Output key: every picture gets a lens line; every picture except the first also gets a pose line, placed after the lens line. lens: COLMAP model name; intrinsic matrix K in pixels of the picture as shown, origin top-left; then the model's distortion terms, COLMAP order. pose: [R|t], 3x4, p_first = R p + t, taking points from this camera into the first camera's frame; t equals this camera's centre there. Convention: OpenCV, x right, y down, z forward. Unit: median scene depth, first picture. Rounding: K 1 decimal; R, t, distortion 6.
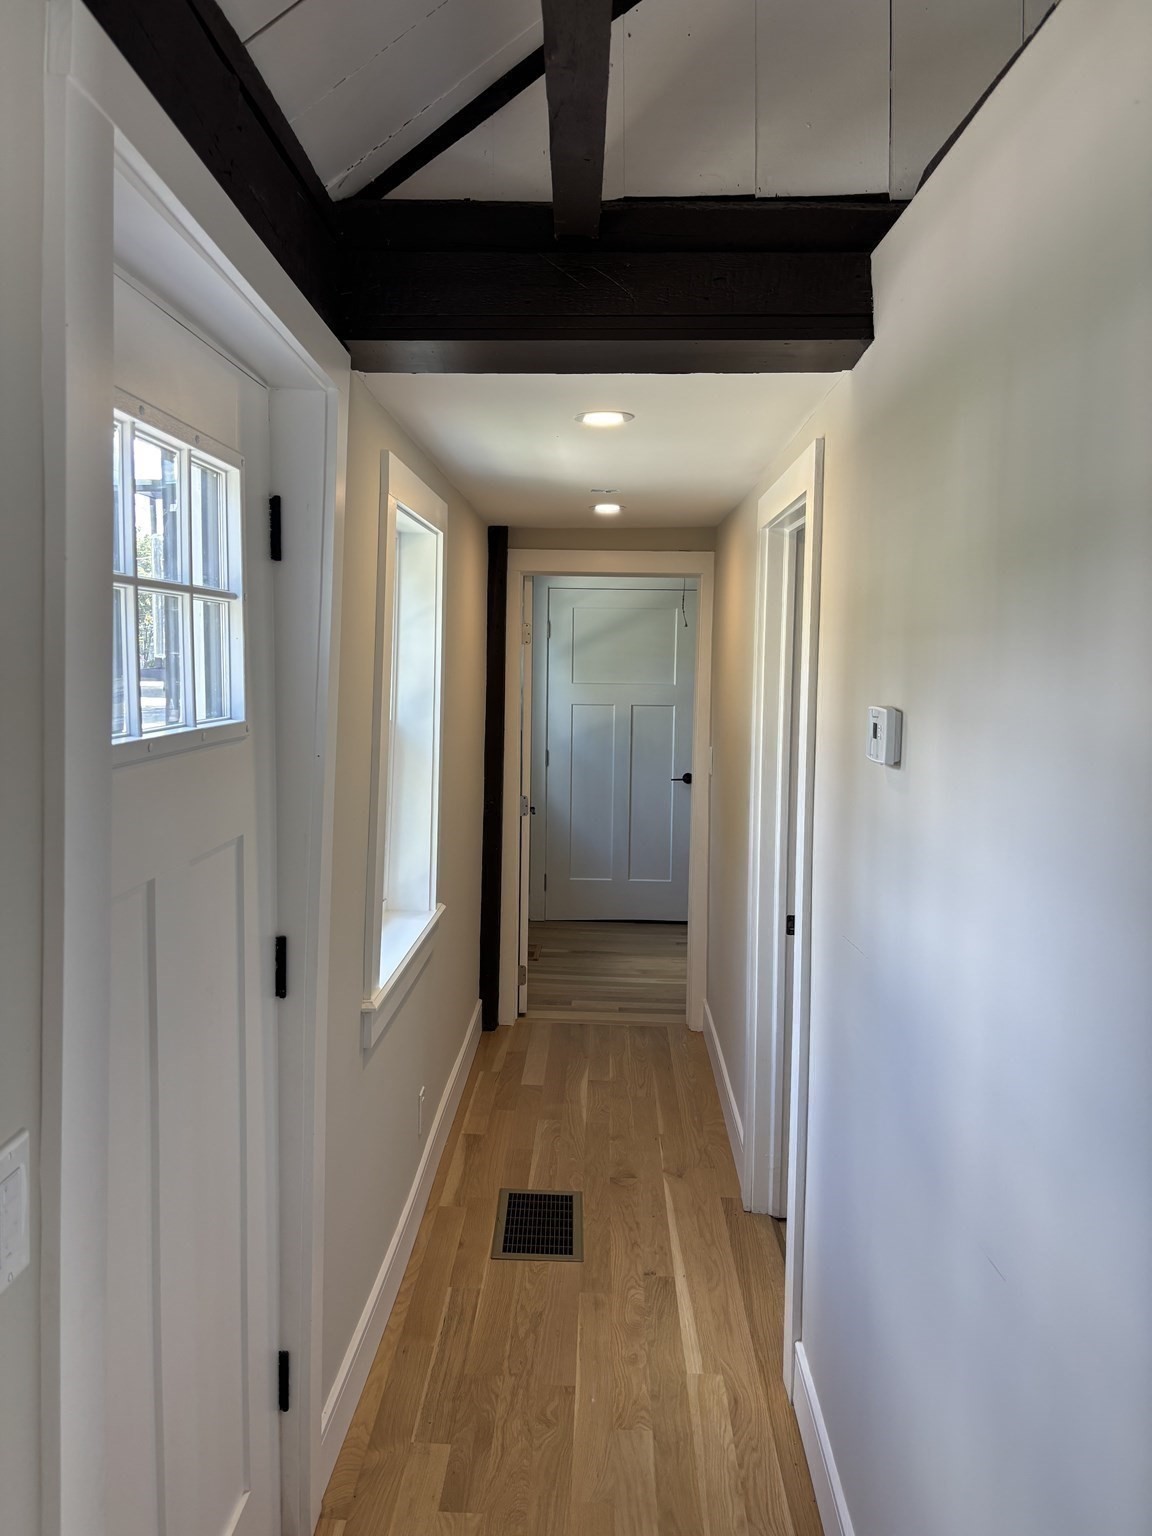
lens RADIAL K [[1145.8, 0, 576.0], [0, 1145.8, 768.0], [0, 0, 1]] dist [0.004404, -0.001703]
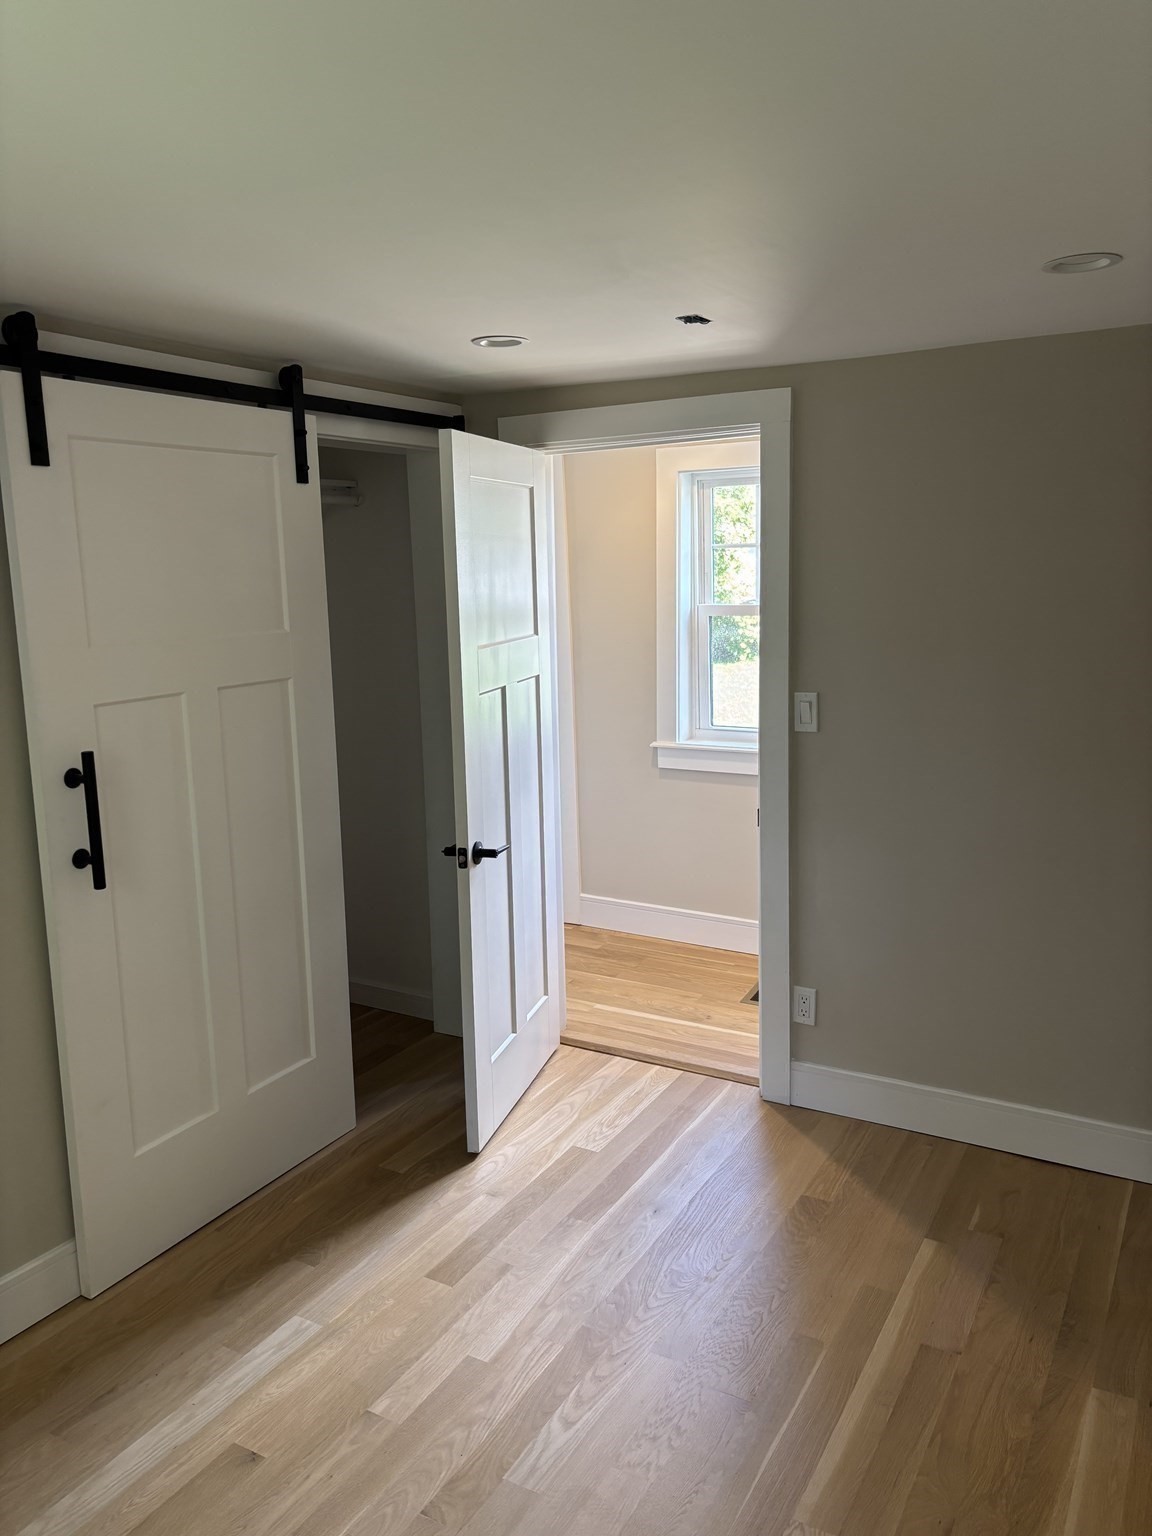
lens RADIAL K [[1145.8, 0, 576.0], [0, 1145.8, 768.0], [0, 0, 1]] dist [0.004404, -0.001703]
pose [[-0.480794, 0.154333, -0.863145, 1.443971], [-0.067363, 0.974977, 0.211852, -0.142167], [0.874242, 0.160001, -0.458367, 1.637582]]
